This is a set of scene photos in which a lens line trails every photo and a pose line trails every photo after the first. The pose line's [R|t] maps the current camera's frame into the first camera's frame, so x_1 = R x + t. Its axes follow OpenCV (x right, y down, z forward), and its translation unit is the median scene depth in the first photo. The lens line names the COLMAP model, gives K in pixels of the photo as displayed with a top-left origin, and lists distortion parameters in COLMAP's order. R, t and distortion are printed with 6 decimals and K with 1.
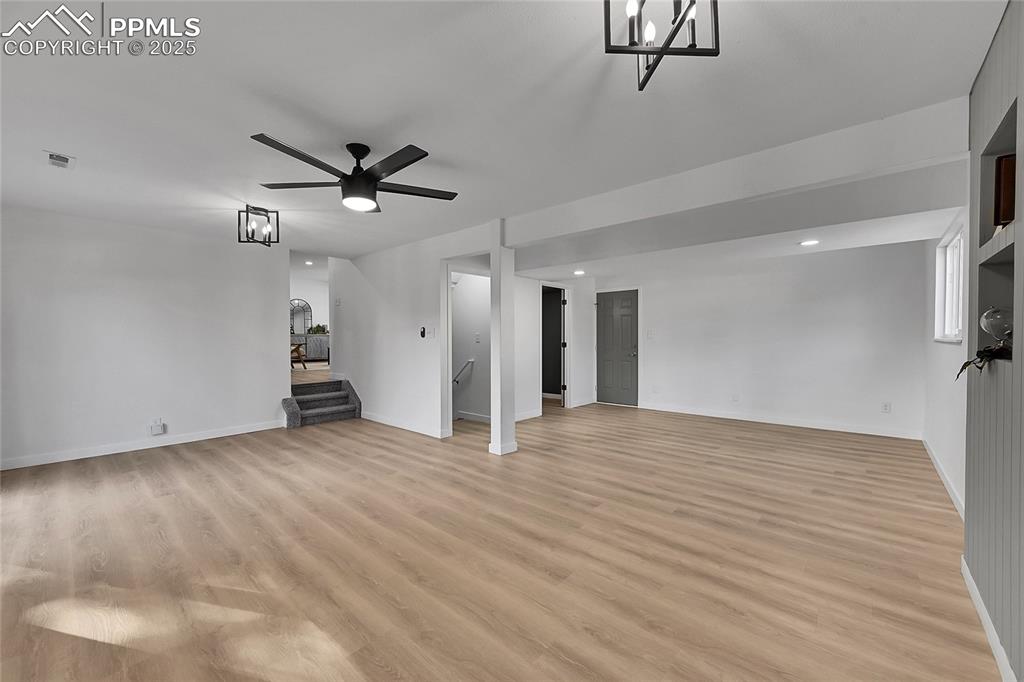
lens RADIAL K [[402.7, 0, 515.9], [0, 402.7, 344.4], [0, 0, 1]] dist [-0.001529, -0.000004]
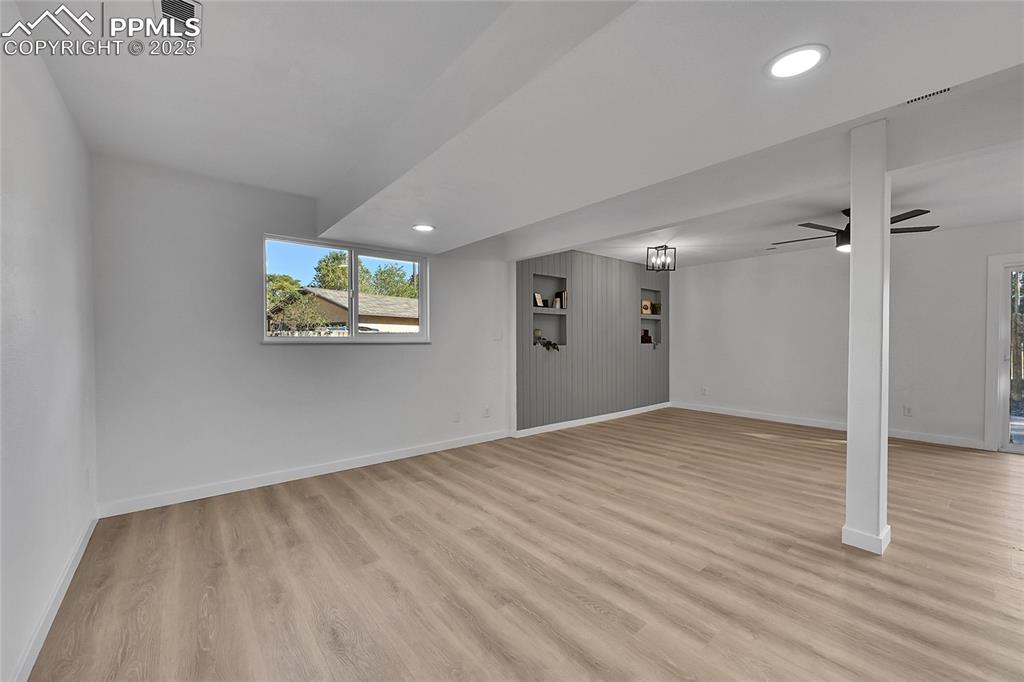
lens RADIAL K [[402.7, 0, 515.9], [0, 402.7, 344.4], [0, 0, 1]] dist [-0.001529, -0.000004]
pose [[-0.987840, 0.000454, 0.155473, 0.439269], [0.005211, 0.999531, 0.030191, -0.034795], [-0.155386, 0.030634, -0.987379, 1.966441]]
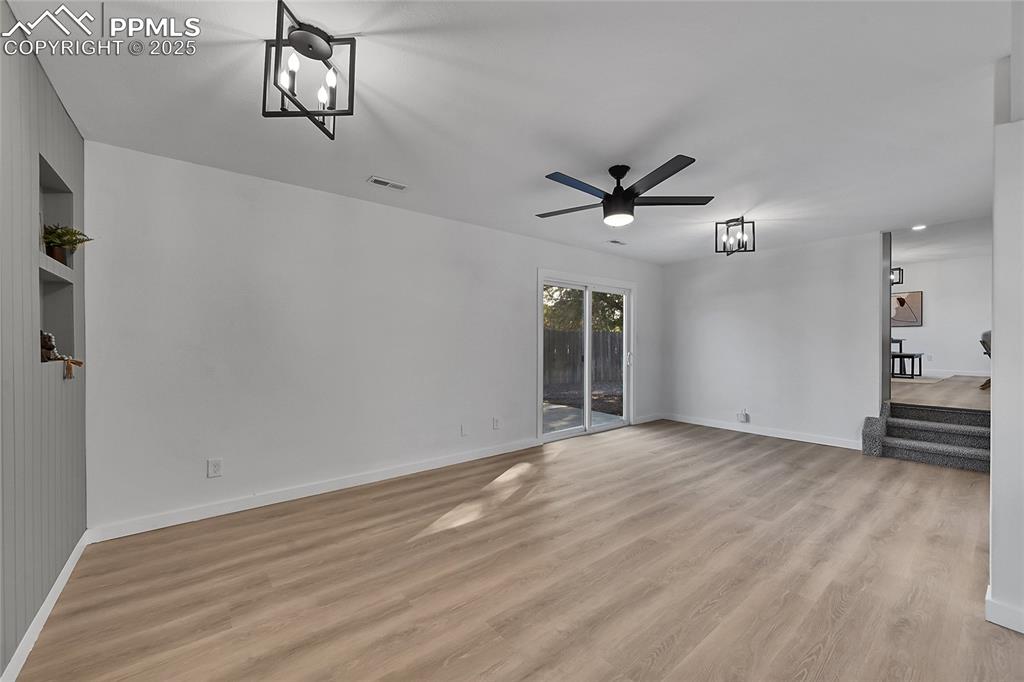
lens RADIAL K [[402.7, 0, 515.9], [0, 402.7, 344.4], [0, 0, 1]] dist [-0.001529, -0.000004]
pose [[-0.171886, 0.008170, -0.985083, 0.541358], [-0.015665, 0.999817, 0.011025, -0.015112], [0.984992, 0.017326, -0.171727, 0.677708]]
